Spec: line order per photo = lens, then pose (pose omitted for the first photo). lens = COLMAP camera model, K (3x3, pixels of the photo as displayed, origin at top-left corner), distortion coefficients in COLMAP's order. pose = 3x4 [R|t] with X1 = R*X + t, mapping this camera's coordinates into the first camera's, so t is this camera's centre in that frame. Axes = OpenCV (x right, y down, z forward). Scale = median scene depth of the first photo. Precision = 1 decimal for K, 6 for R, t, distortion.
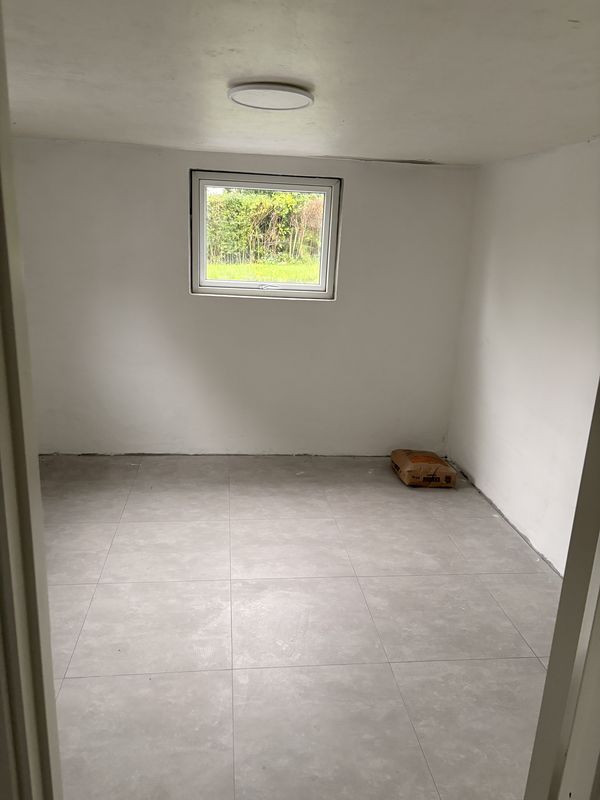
lens RADIAL K [[607.8, 0, 296.9], [0, 607.8, 397.8], [0, 0, 1]] dist [0.039798, -0.038505]
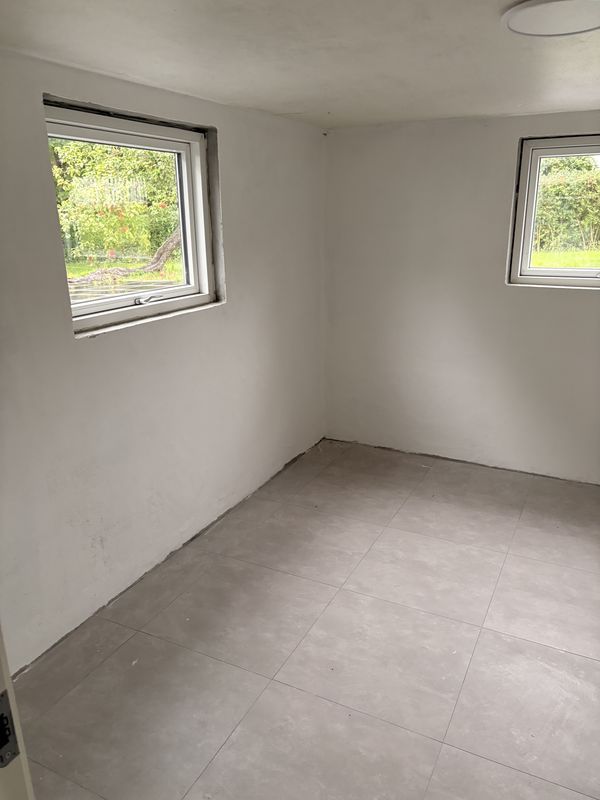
lens RADIAL K [[607.8, 0, 303.0], [0, 607.8, 403.8], [0, 0, 1]] dist [0.039798, -0.038505]
pose [[0.834443, 0.116645, -0.538608, 0.089754], [-0.102667, 0.993137, 0.056023, -0.025465], [0.541447, 0.008549, 0.840692, 0.136848]]
